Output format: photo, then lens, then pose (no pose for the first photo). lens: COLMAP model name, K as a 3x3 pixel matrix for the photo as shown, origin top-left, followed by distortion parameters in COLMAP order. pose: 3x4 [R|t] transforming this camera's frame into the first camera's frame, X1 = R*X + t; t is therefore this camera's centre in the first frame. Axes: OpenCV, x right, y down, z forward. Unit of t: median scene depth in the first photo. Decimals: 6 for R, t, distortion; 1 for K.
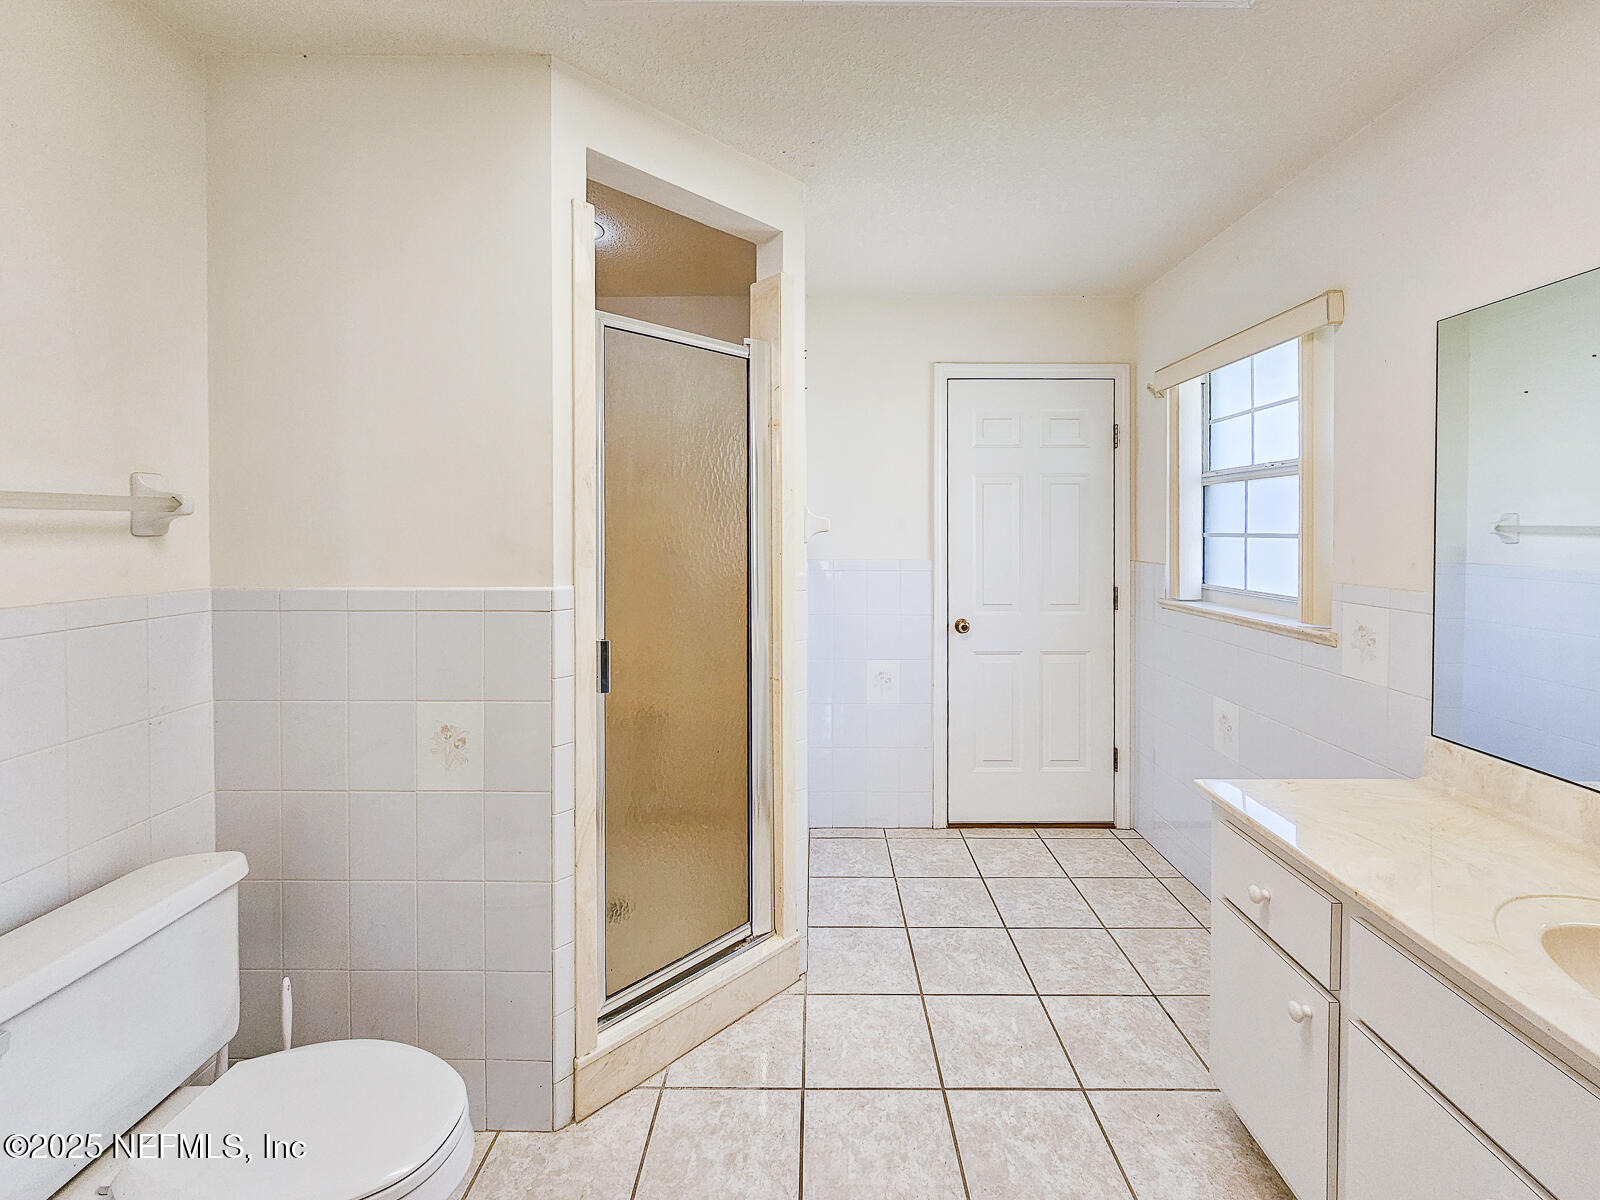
lens RADIAL K [[671.1, 0, 837.1], [0, 671.1, 534.7], [0, 0, 1]] dist [-0.001682, -0.000286]
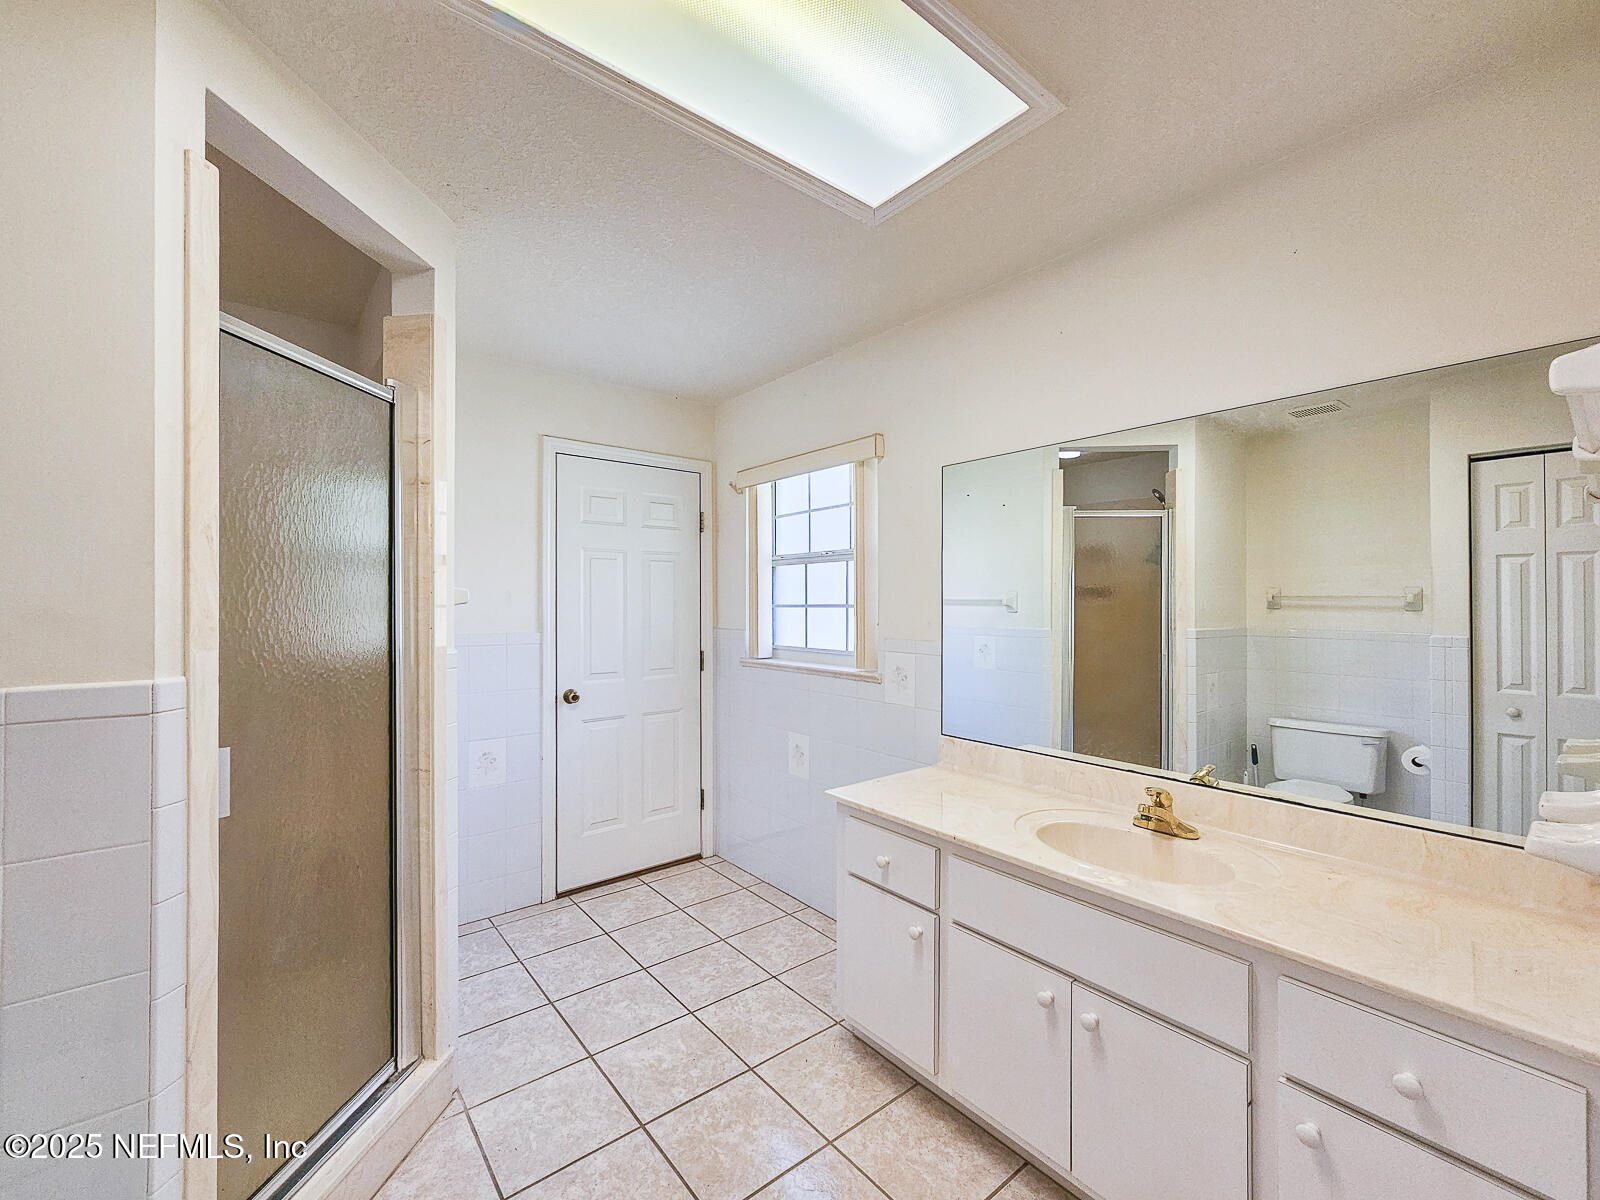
lens RADIAL K [[635.6, 0, 794.4], [0, 635.6, 600.6], [0, 0, 1]] dist [-0.001577, 0.000044]
pose [[0.795498, 0.000450, 0.605957, -0.193971], [0.006980, 0.999927, -0.009905, 0.003349], [-0.605917, 0.012109, 0.795436, 0.031493]]
